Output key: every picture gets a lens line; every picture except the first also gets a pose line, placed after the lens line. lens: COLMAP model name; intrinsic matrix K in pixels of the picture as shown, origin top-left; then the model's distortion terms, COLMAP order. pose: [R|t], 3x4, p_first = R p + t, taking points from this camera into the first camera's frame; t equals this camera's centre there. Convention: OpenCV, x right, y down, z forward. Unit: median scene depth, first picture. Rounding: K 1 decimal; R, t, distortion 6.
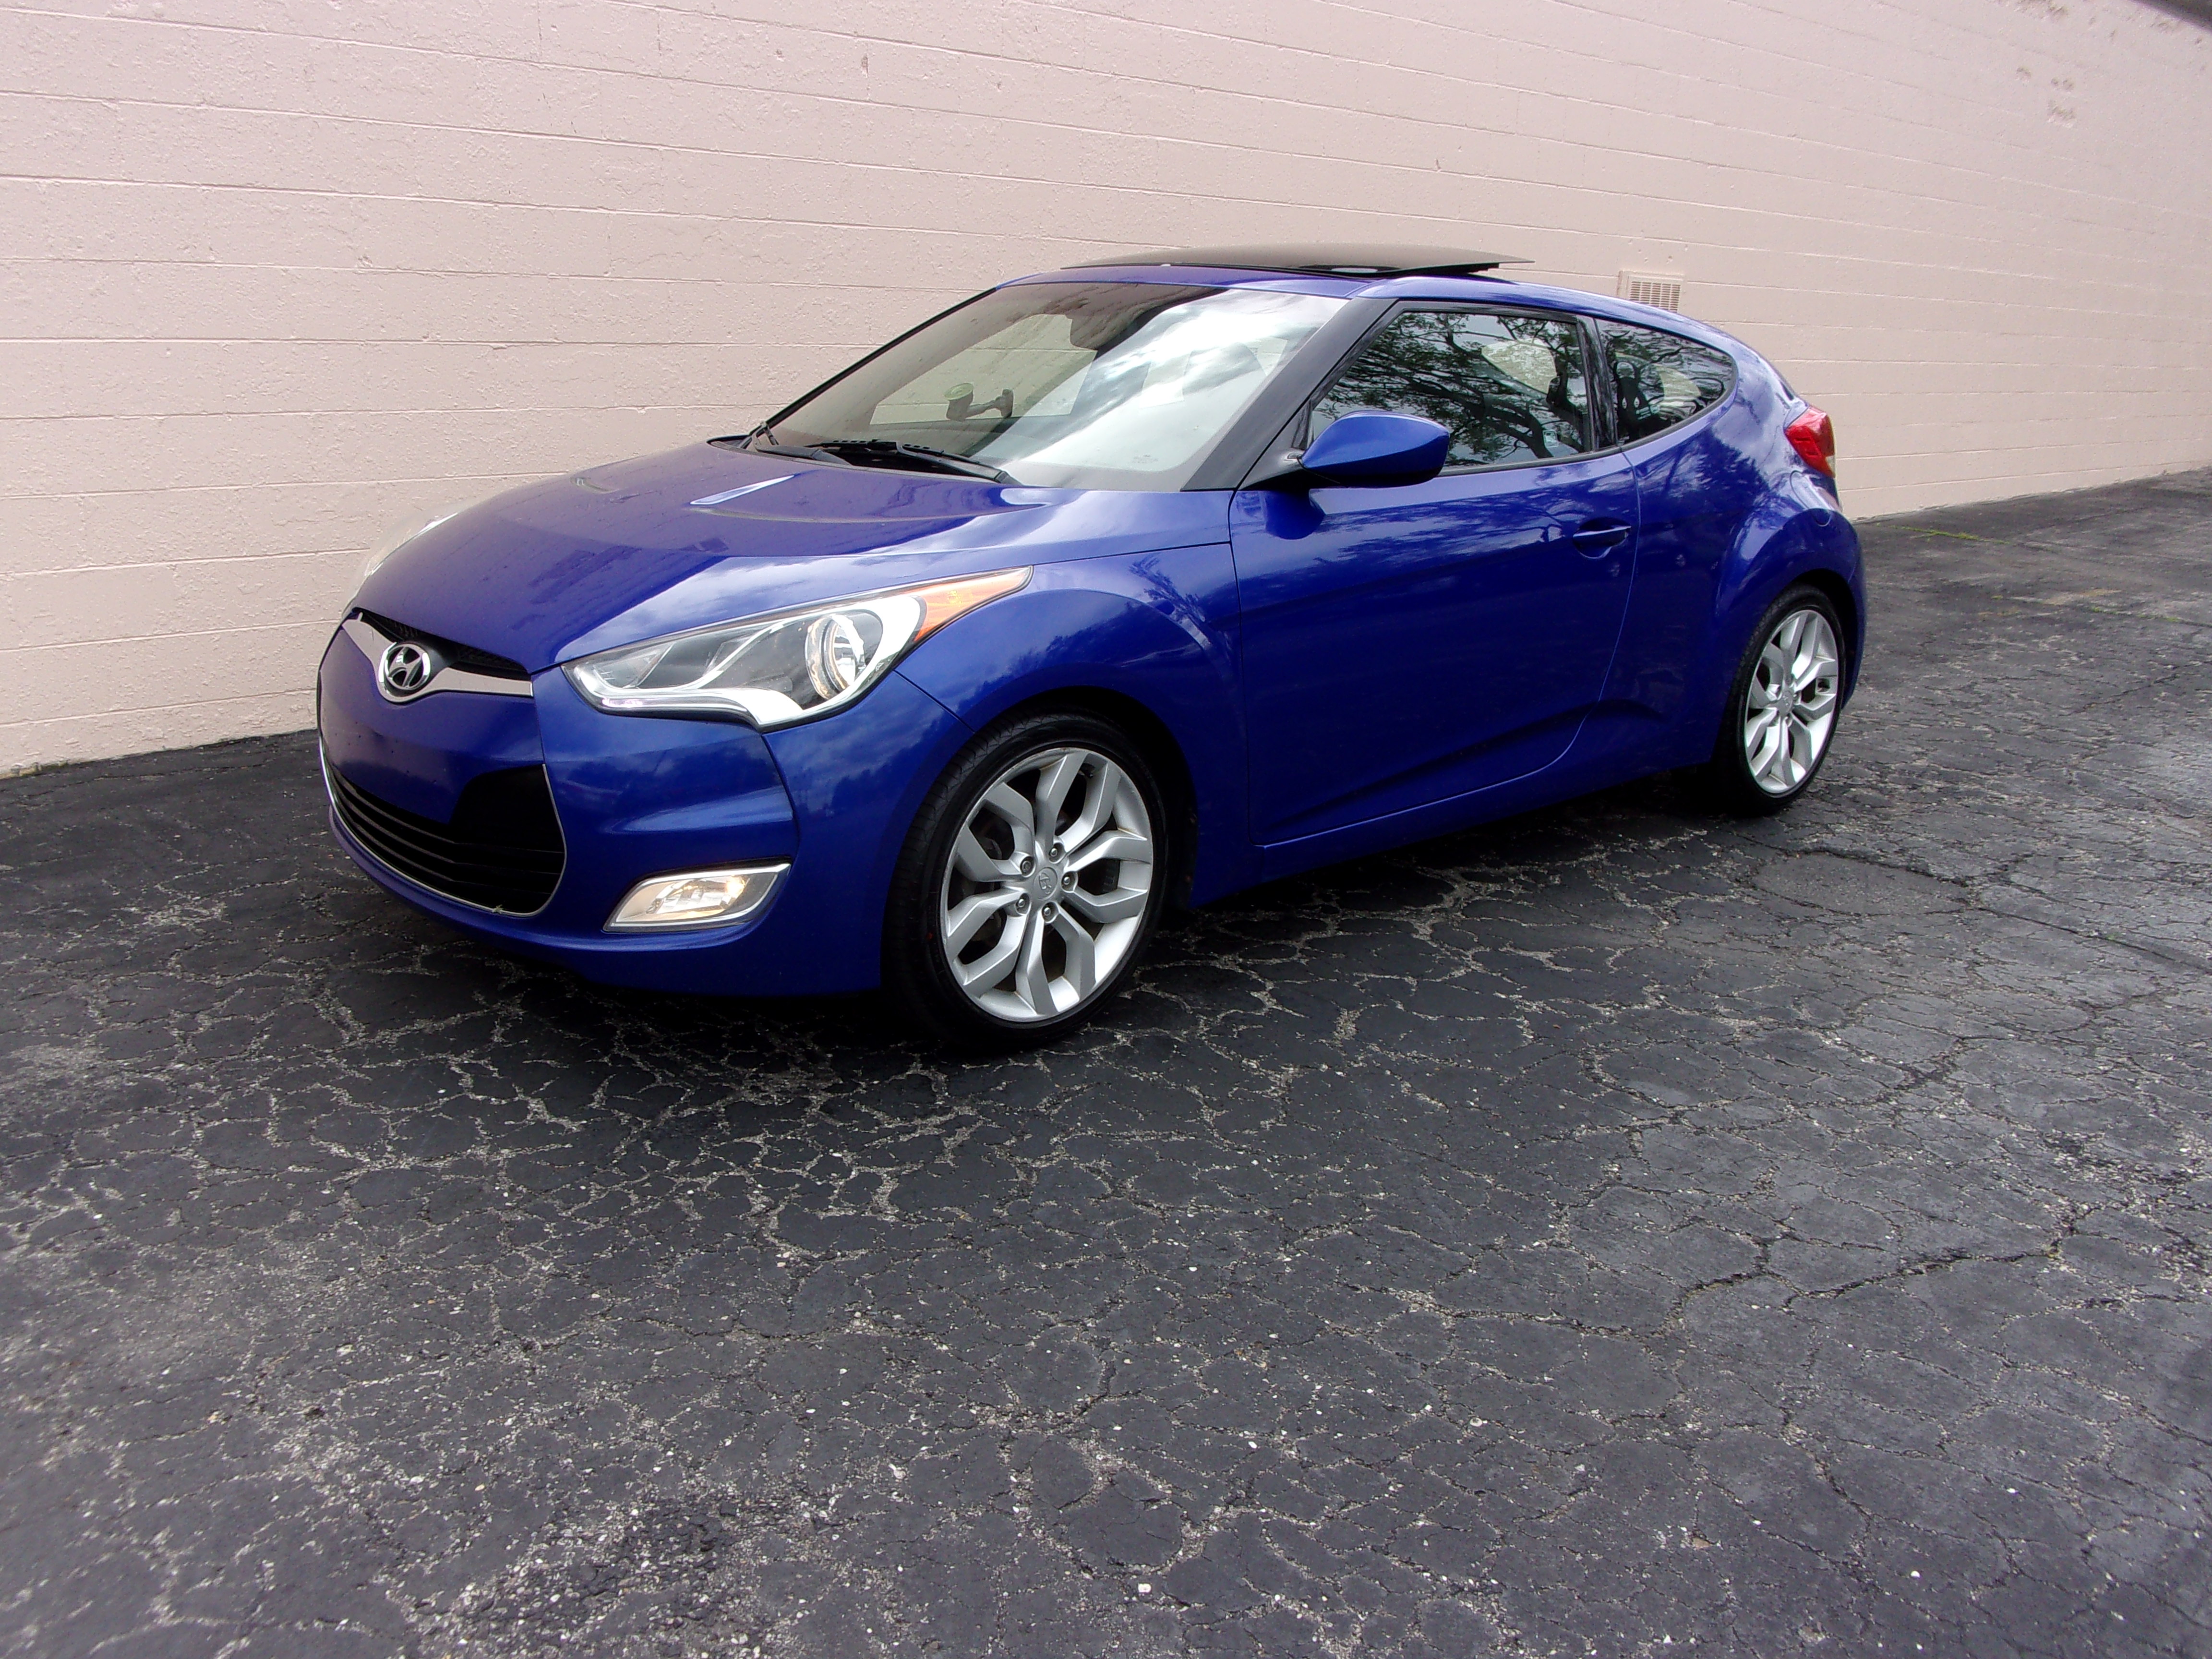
lens RADIAL K [[1829.1, 0, 1106.0], [0, 1829.1, 829.5], [0, 0, 1]] dist [0.048218, 0.001602]
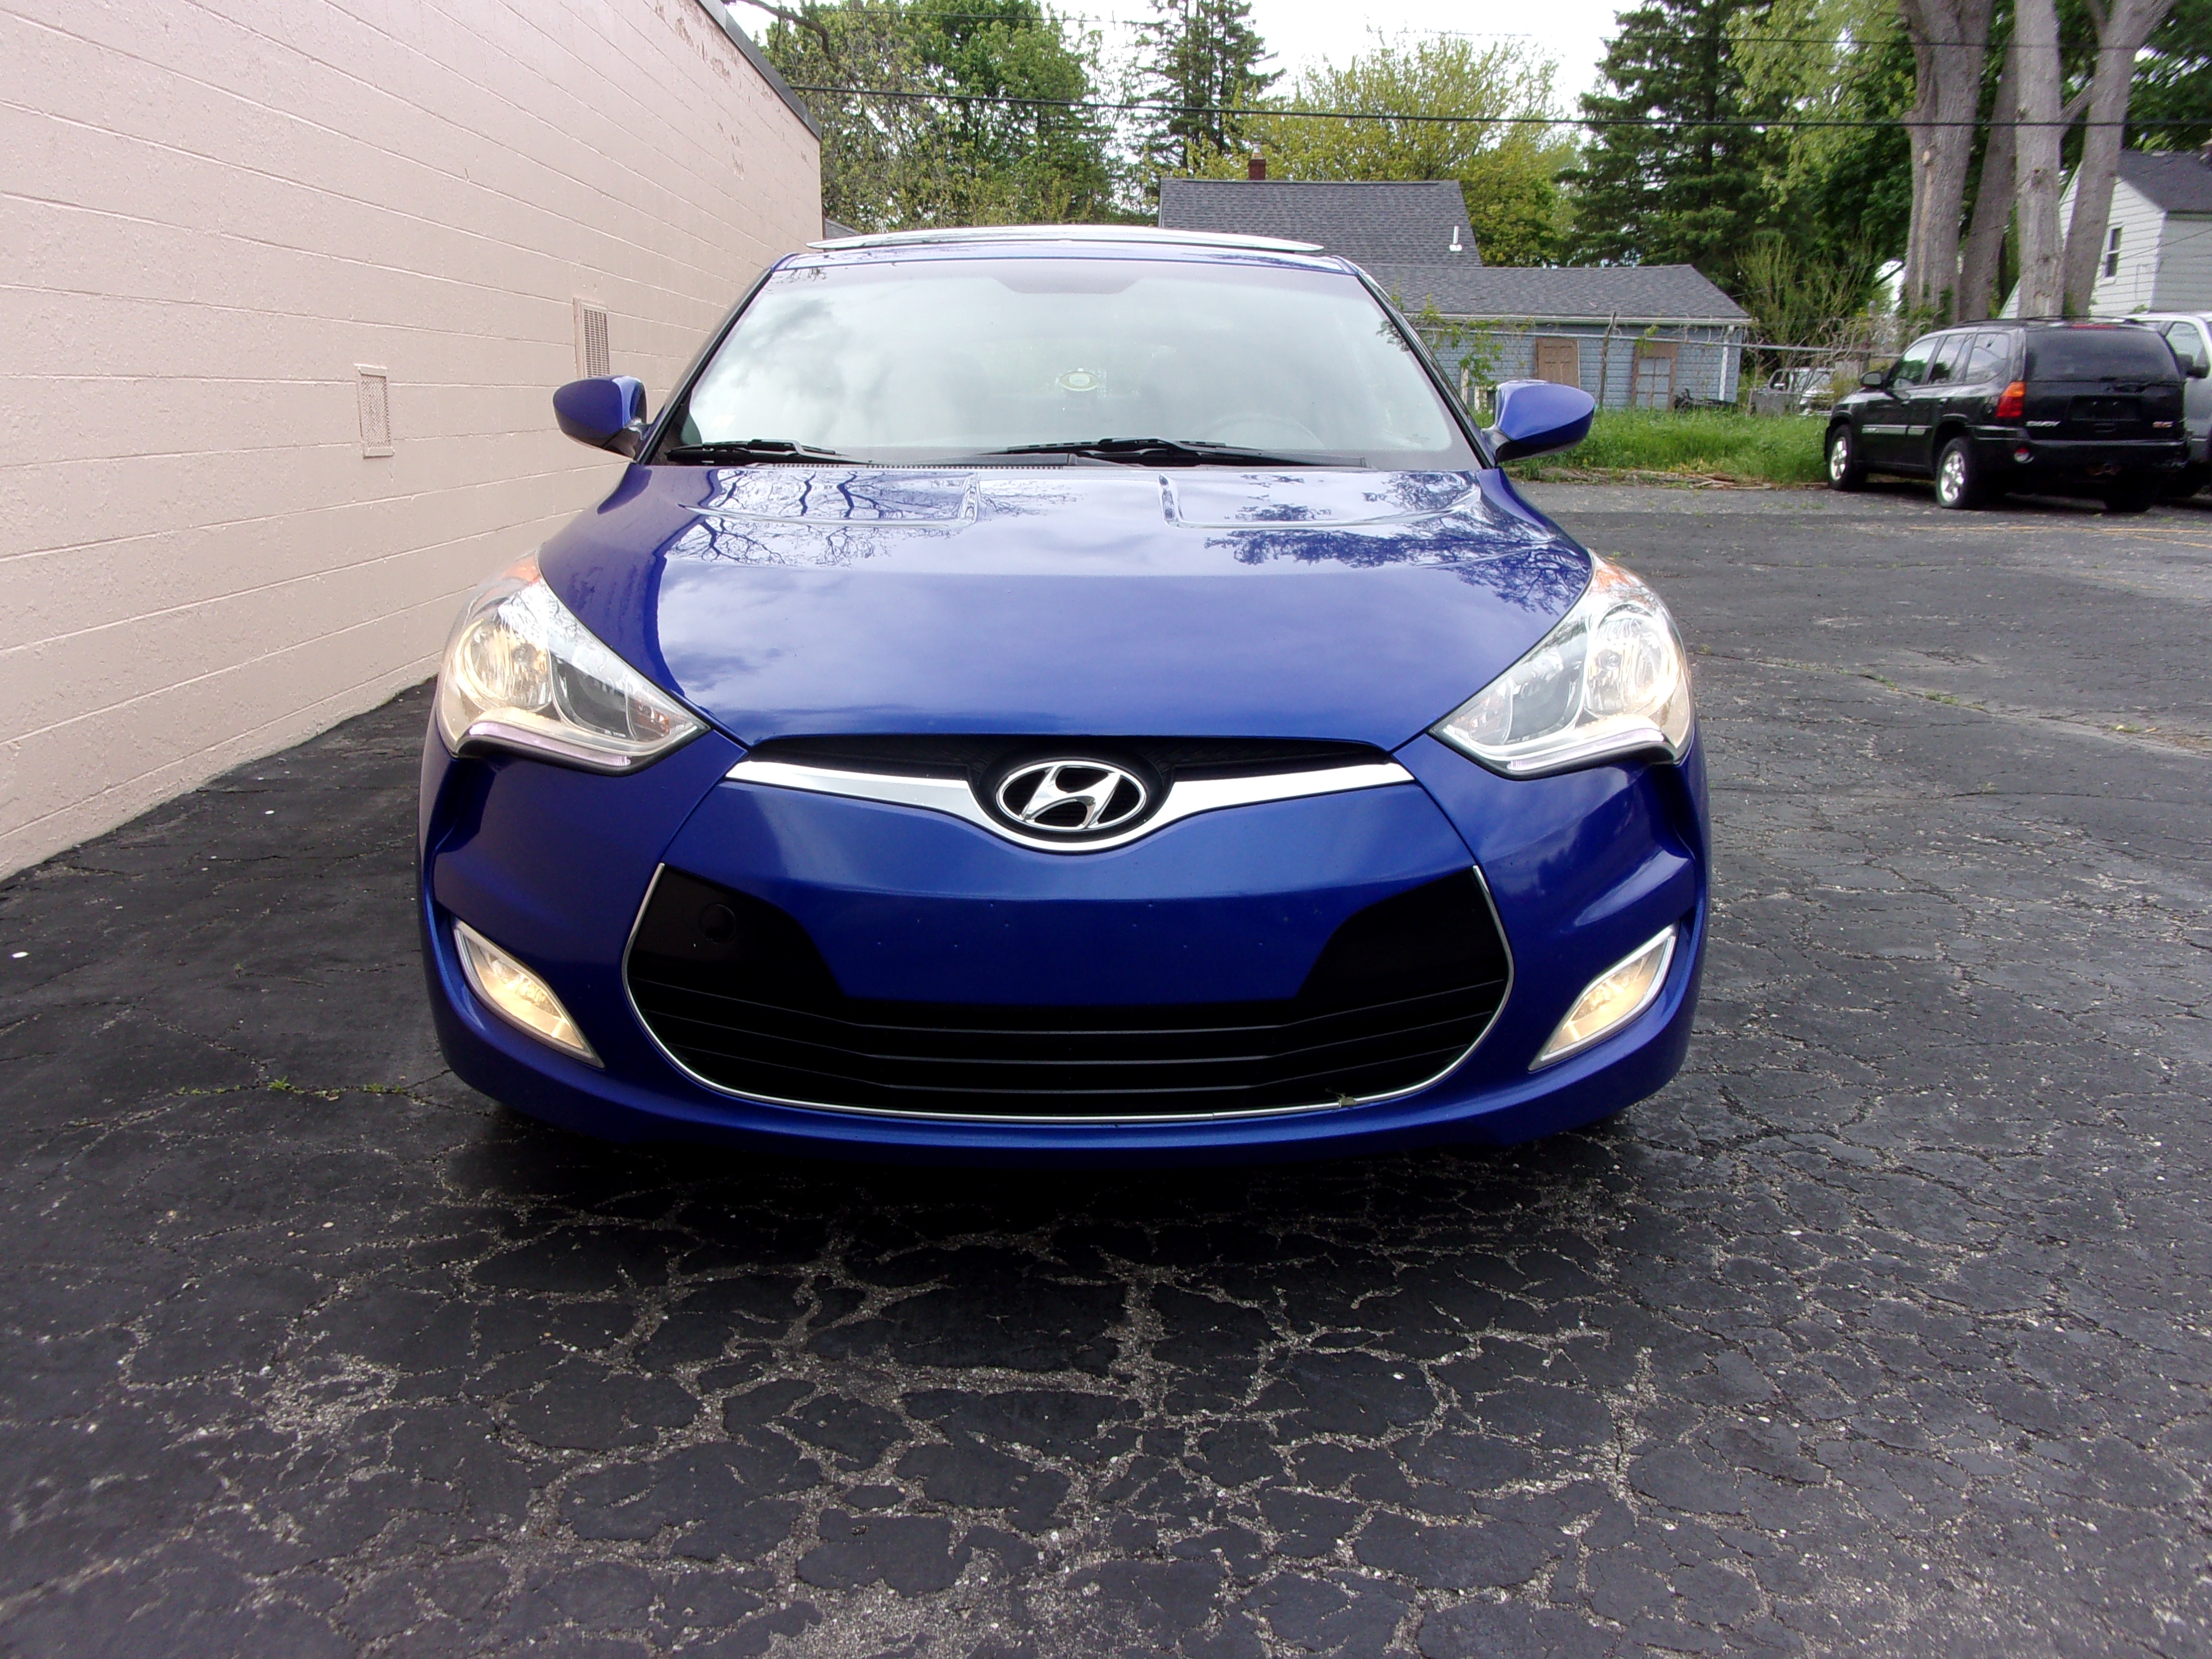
lens RADIAL K [[1828.7, 0, 1106.0], [0, 1828.7, 829.5], [0, 0, 1]] dist [0.001082, -0.001108]
pose [[0.662040, -0.194415, 0.723814, -0.833738], [0.221193, 0.973435, 0.059147, -0.107628], [-0.716084, 0.120945, 0.687456, 0.572858]]
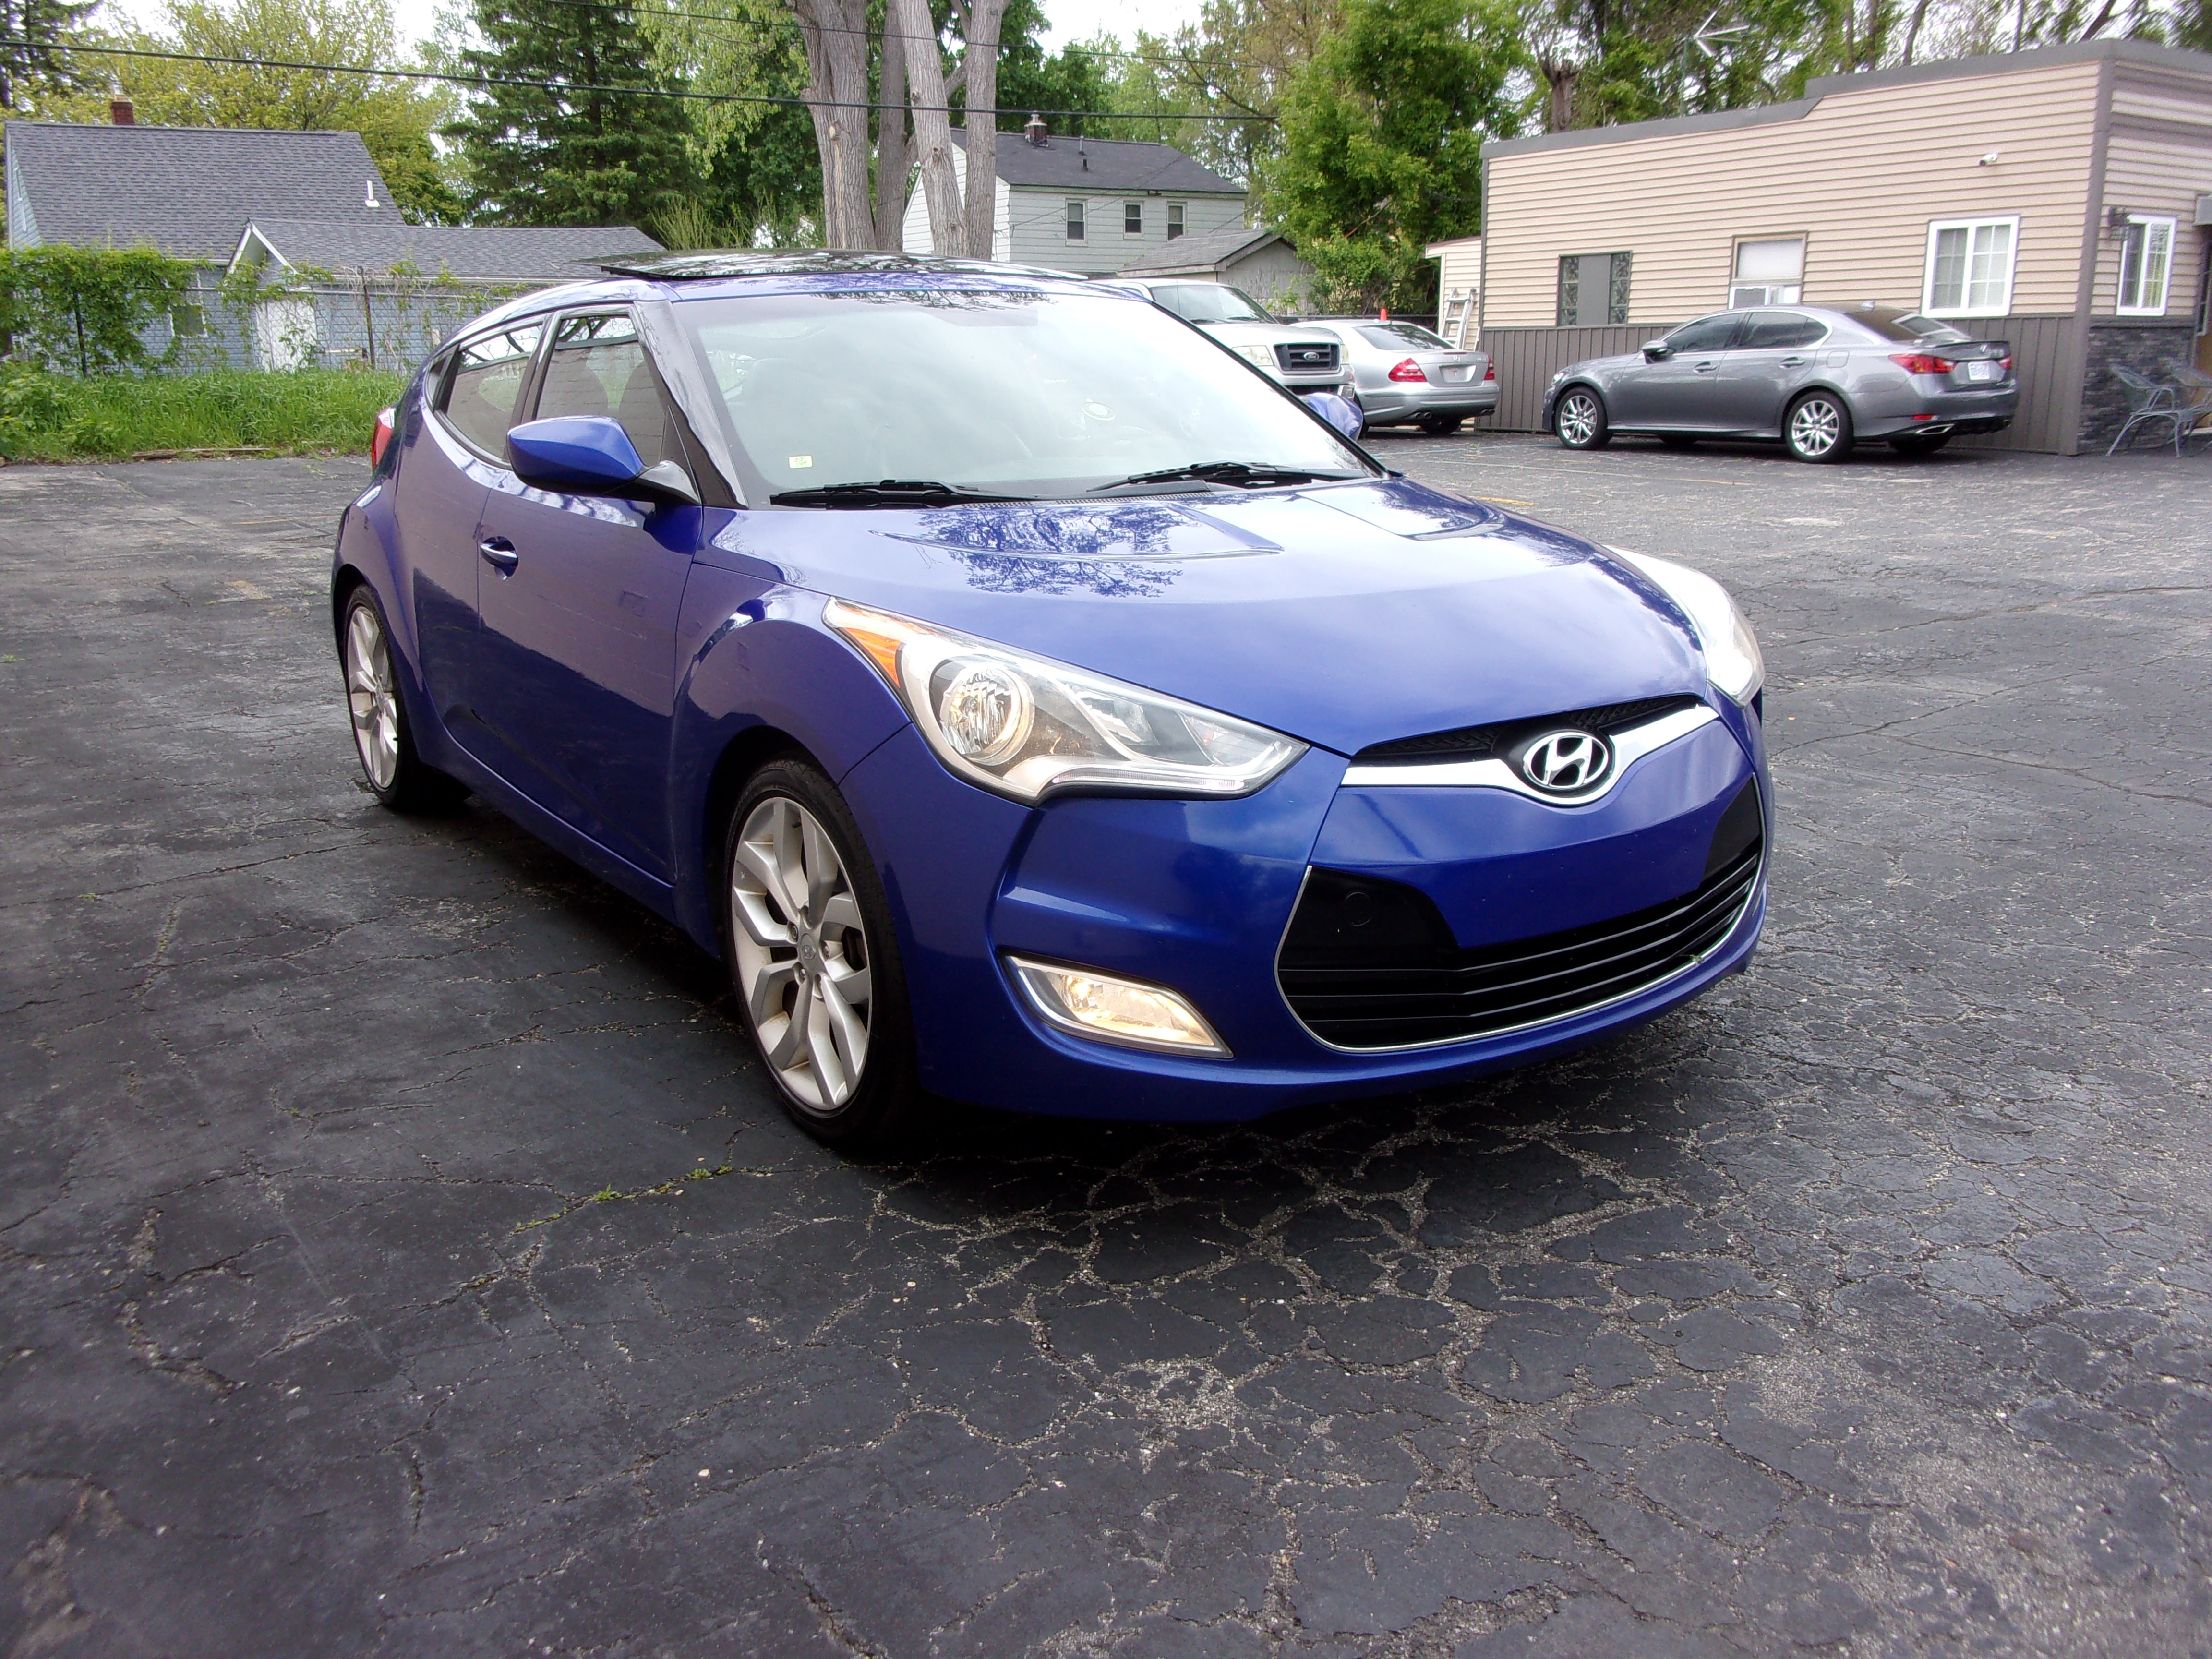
lens RADIAL K [[1799.9, 0, 1106.0], [0, 1799.9, 829.5], [0, 0, 1]] dist [0.033134, -0.093556]
pose [[0.148674, -0.281339, 0.948021, -1.171730], [0.292104, 0.928392, 0.229704, -0.296240], [-0.944760, 0.242770, 0.220208, 1.035938]]
